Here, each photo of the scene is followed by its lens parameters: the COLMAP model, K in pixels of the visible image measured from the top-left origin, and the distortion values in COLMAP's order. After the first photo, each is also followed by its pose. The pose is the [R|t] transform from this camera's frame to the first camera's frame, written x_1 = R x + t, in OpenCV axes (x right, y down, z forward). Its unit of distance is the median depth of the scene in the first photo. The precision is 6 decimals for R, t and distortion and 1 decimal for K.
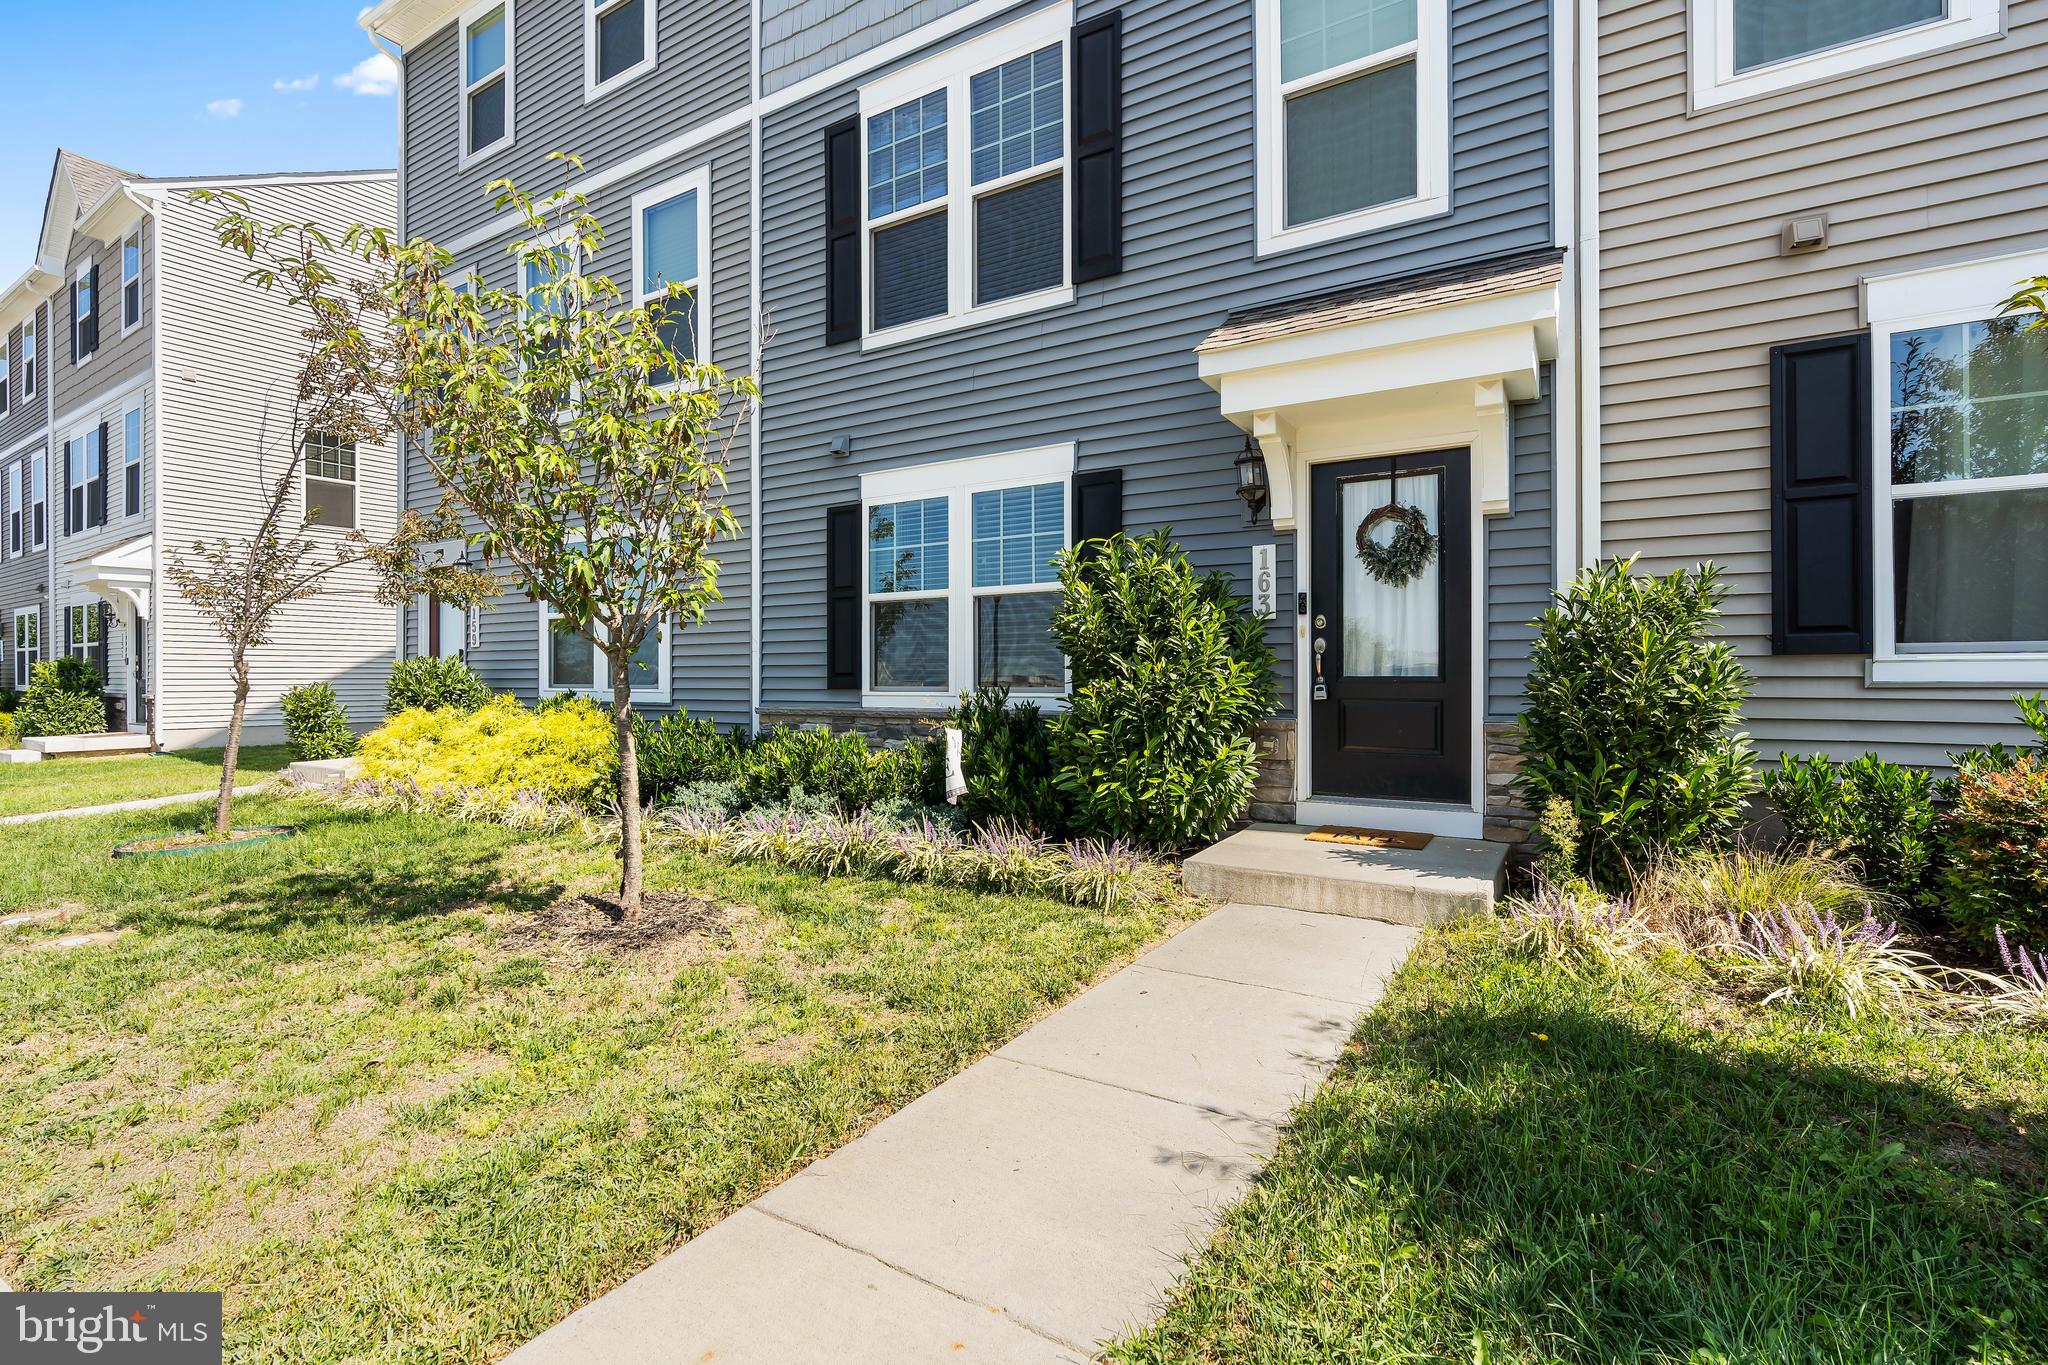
lens RADIAL K [[962.8, 0, 1001.8], [0, 962.8, 675.1], [0, 0, 1]] dist [-0.003421, 0.000271]
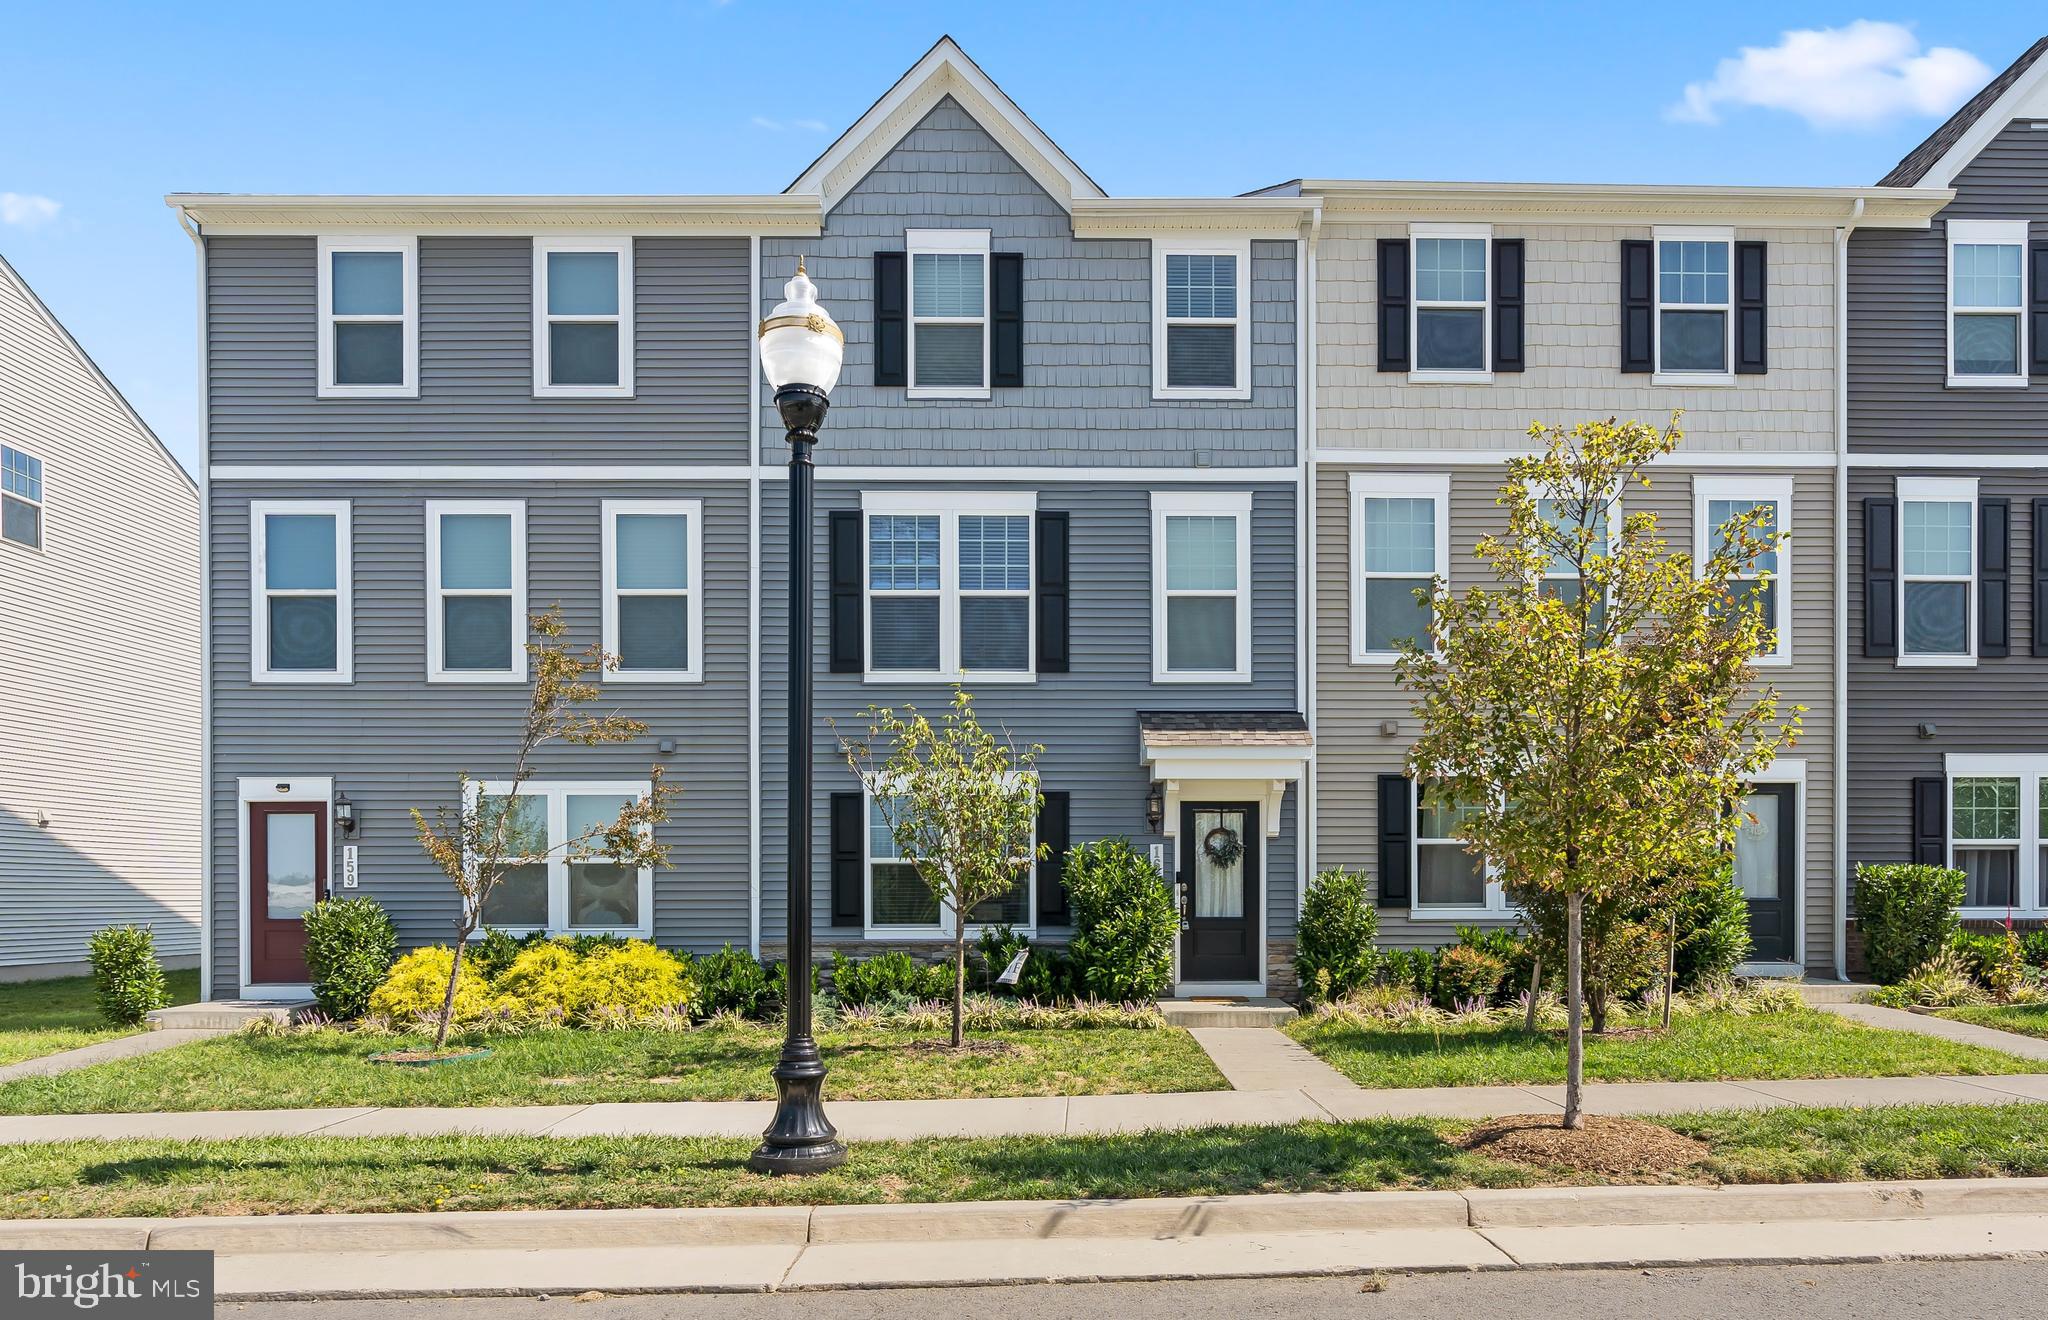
lens RADIAL K [[1154.2, 0, 1152.9], [0, 1154.2, 909.6], [0, 0, 1]] dist [-0.009451, 0.003693]
pose [[0.837210, -0.002694, 0.546874, -0.838031], [-0.001481, 0.999973, 0.007195, -0.025829], [-0.546879, -0.006834, 0.837184, -0.735985]]
